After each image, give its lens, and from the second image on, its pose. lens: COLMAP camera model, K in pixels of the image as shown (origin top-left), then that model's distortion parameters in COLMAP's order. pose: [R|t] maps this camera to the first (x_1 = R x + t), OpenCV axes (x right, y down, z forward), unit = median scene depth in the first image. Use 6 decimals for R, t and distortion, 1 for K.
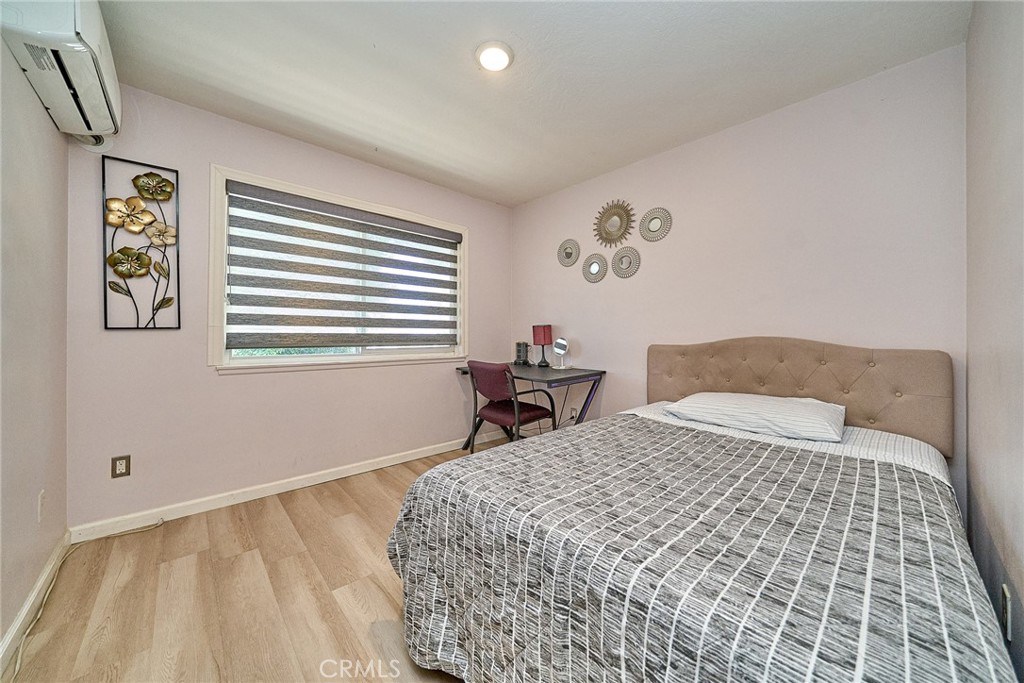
lens RADIAL K [[354.6, 0, 521.1], [0, 354.6, 330.0], [0, 0, 1]] dist [-0.000038, -0.000028]
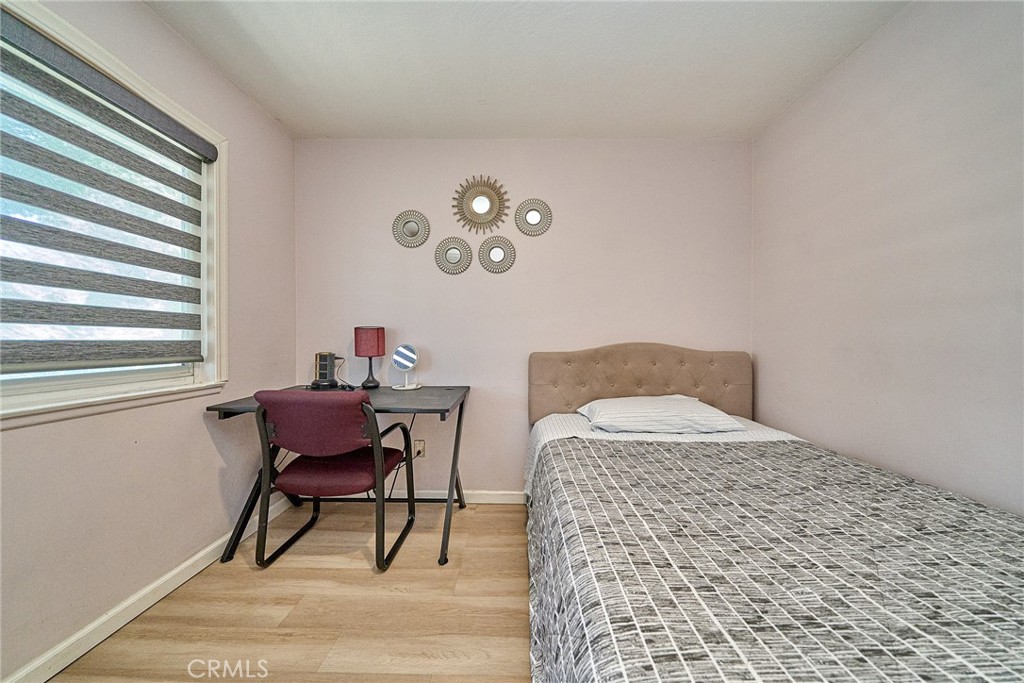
lens RADIAL K [[353.2, 0, 515.6], [0, 353.2, 340.4], [0, 0, 1]] dist [-0.000181, -0.000091]
pose [[0.697526, -0.001343, 0.716558, -0.254548], [-0.008567, 0.999911, 0.010214, 0.002557], [-0.716508, -0.013263, 0.697452, 0.359918]]
